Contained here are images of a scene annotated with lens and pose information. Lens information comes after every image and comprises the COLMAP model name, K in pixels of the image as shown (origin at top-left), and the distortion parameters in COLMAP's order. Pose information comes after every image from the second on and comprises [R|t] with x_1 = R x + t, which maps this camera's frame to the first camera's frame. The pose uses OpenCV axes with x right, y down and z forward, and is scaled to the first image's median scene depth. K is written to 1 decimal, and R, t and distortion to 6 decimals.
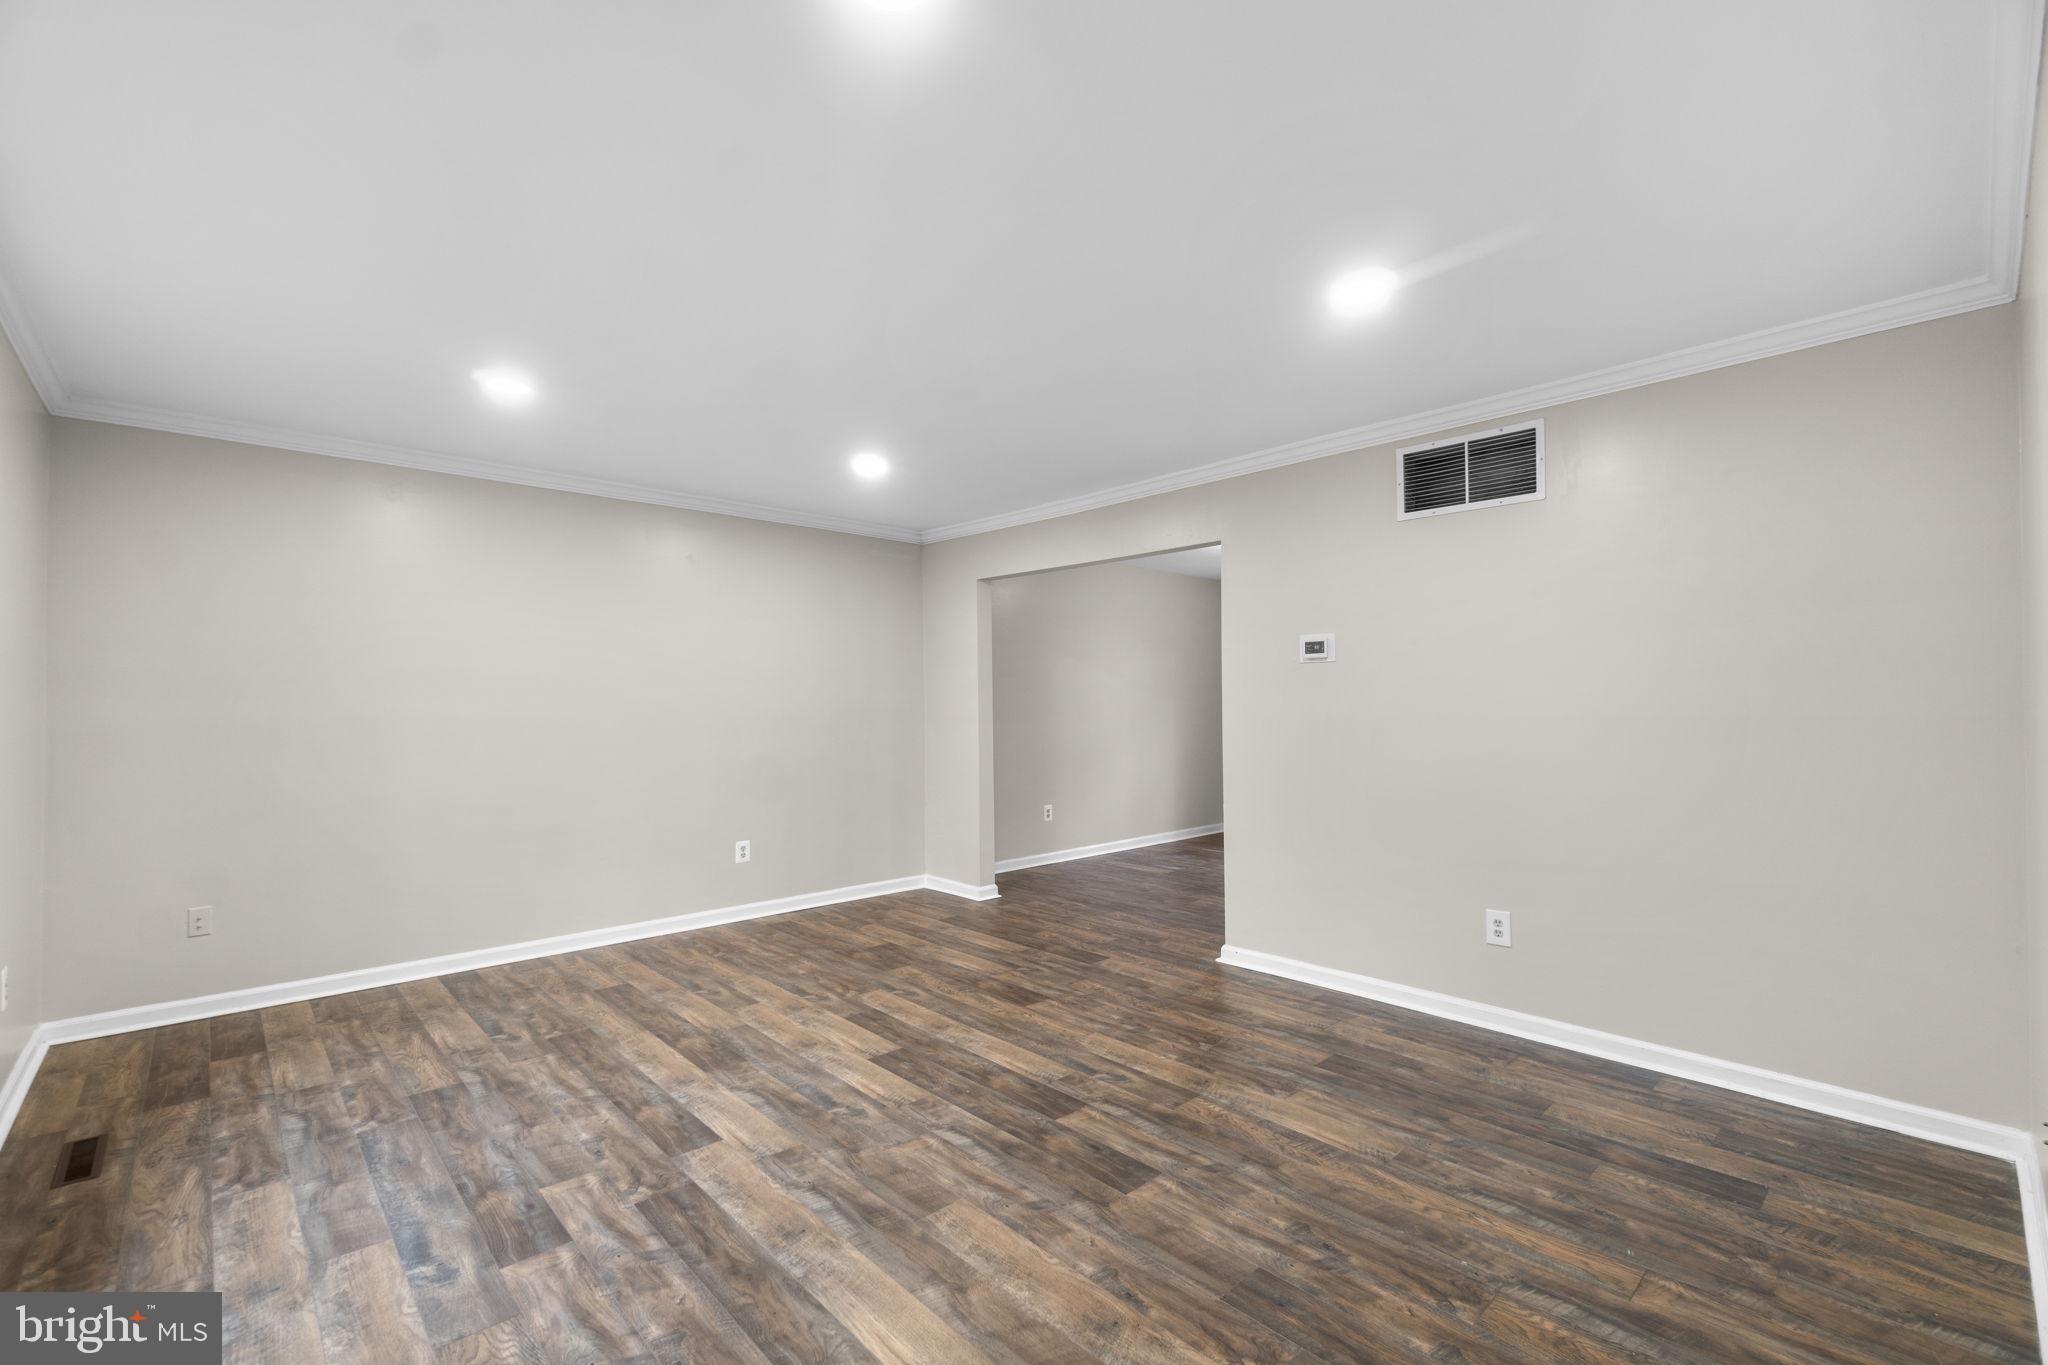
lens RADIAL K [[879.7, 0, 1023.3], [0, 879.7, 686.5], [0, 0, 1]] dist [-0.000666, 0.000215]
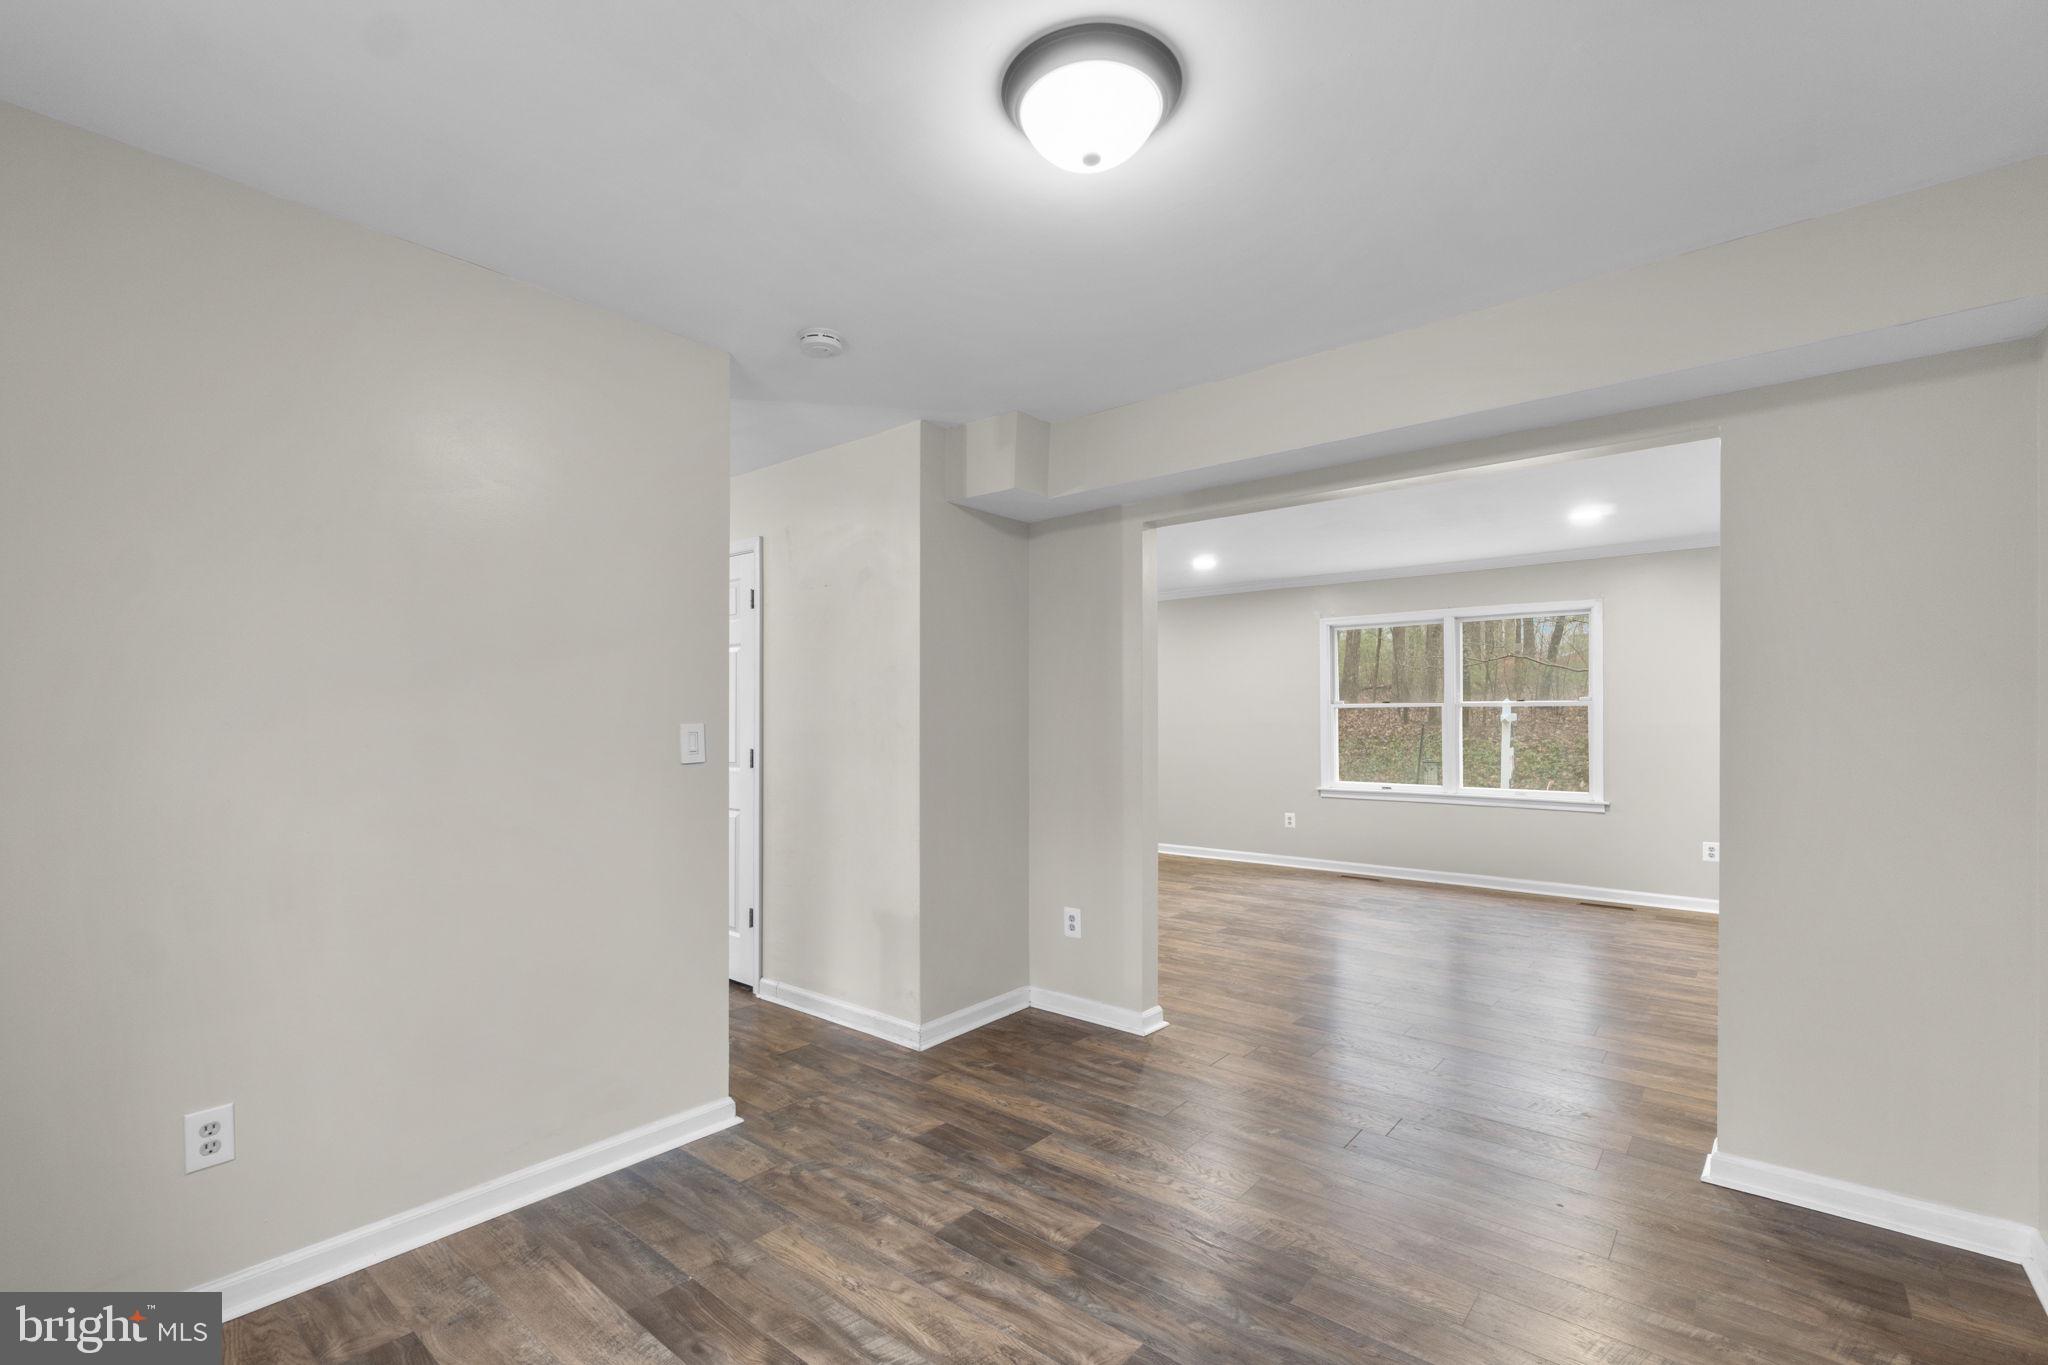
lens RADIAL K [[903.7, 0, 1028.7], [0, 903.7, 713.0], [0, 0, 1]] dist [-0.000101, -0.000074]
pose [[-0.991319, 0.005798, -0.131350, 0.738266], [0.008977, 0.999681, -0.023624, 0.049996], [0.131171, -0.024598, -0.991055, 2.941495]]
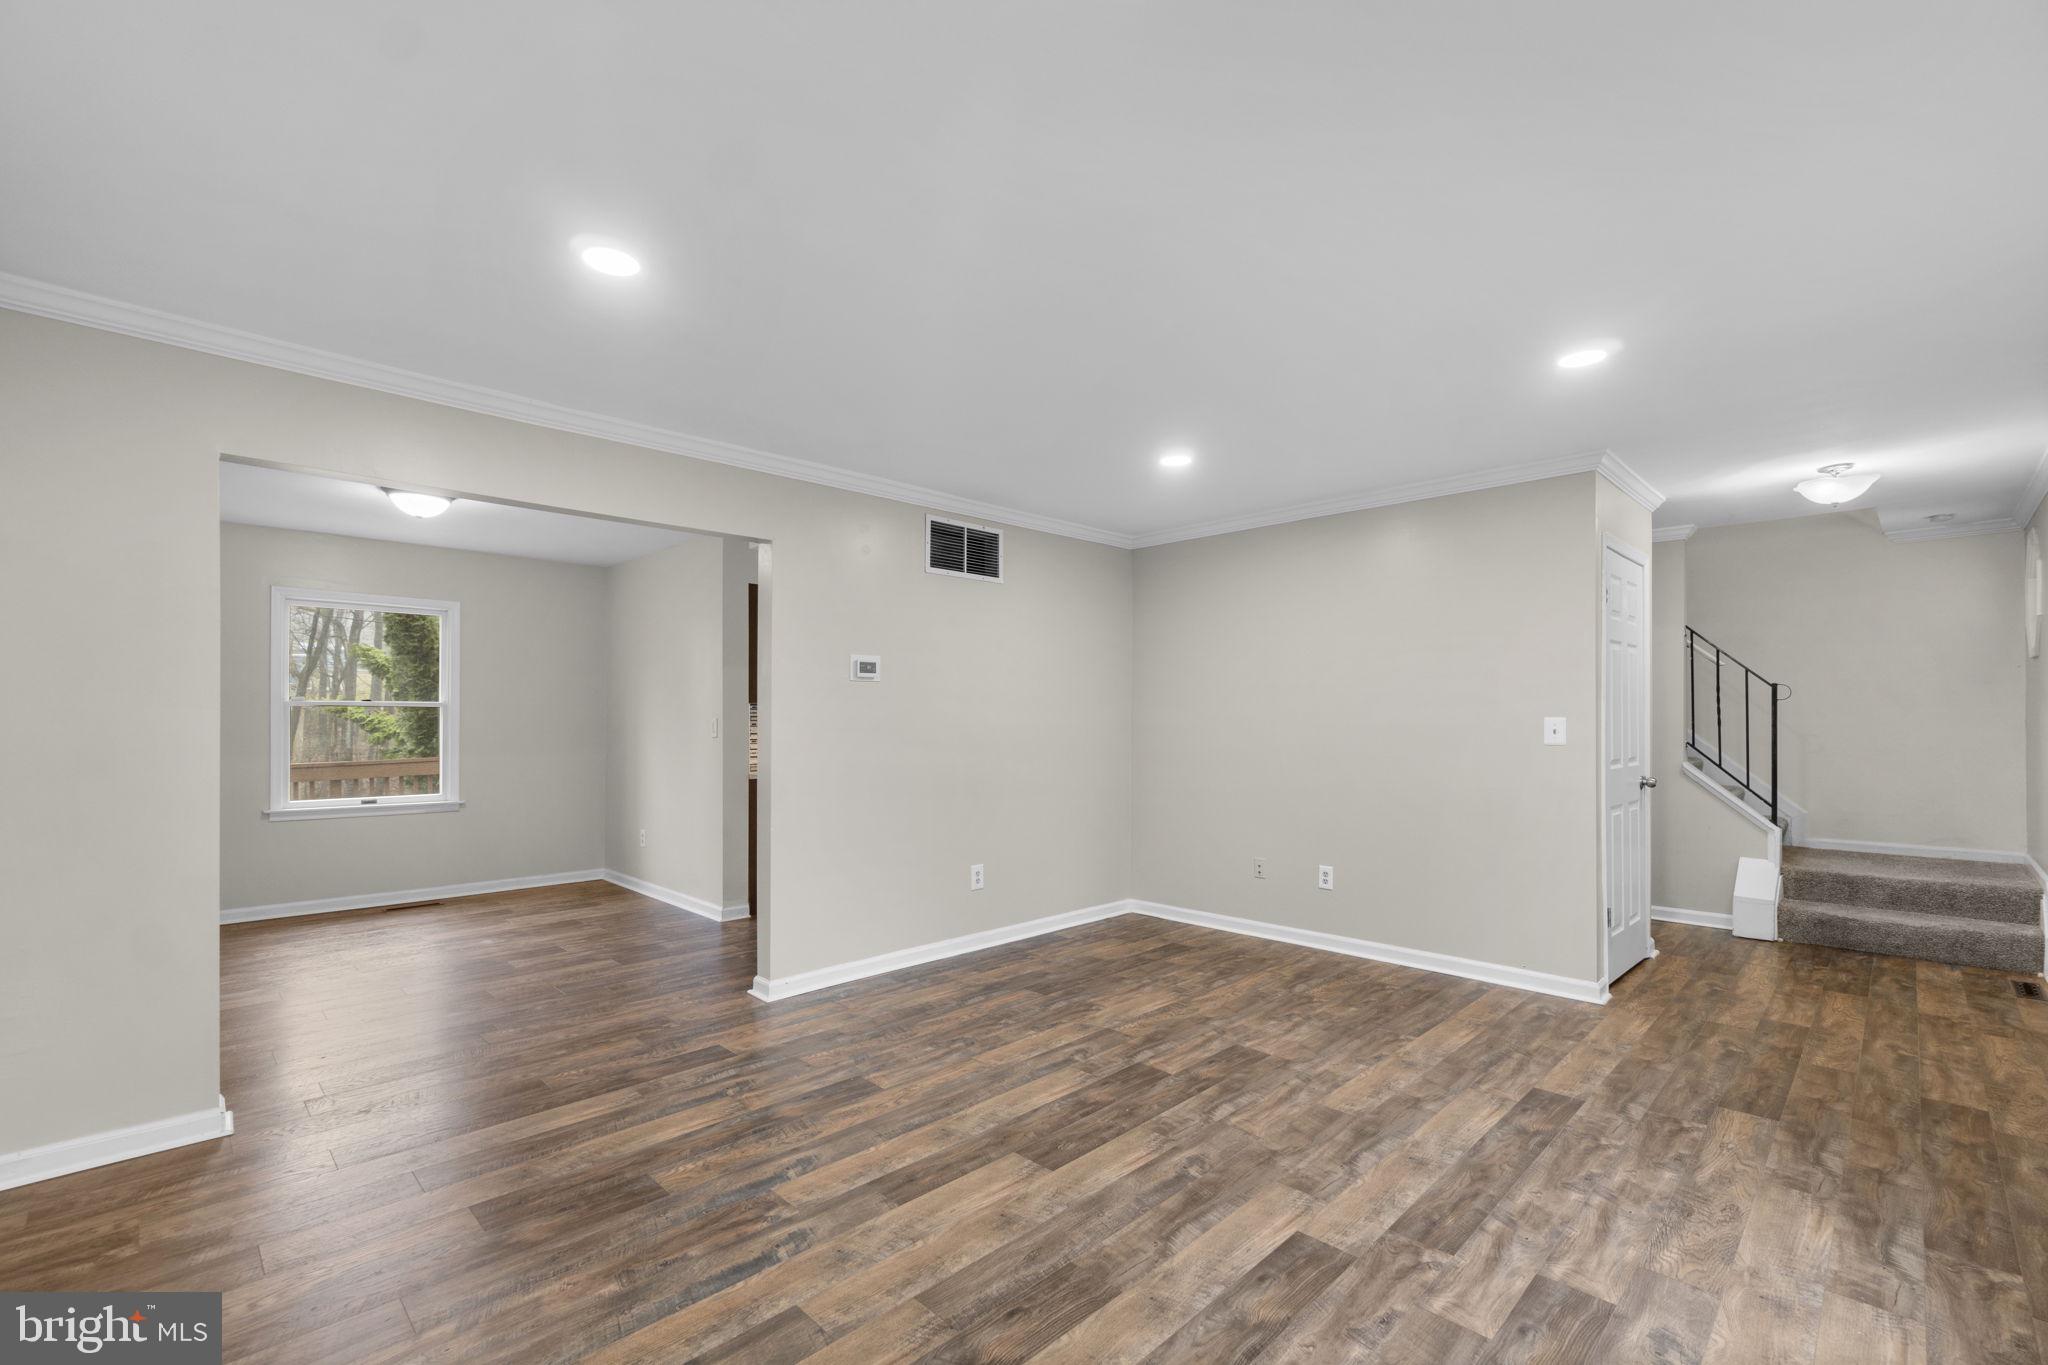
lens RADIAL K [[888.2, 0, 1021.1], [0, 888.2, 712.4], [0, 0, 1]] dist [-0.002055, 0.000753]
pose [[-0.032471, 0.010666, 0.999416, -1.124528], [-0.019815, 0.999740, -0.011314, 0.028901], [-0.999276, -0.020170, -0.032251, 1.229397]]
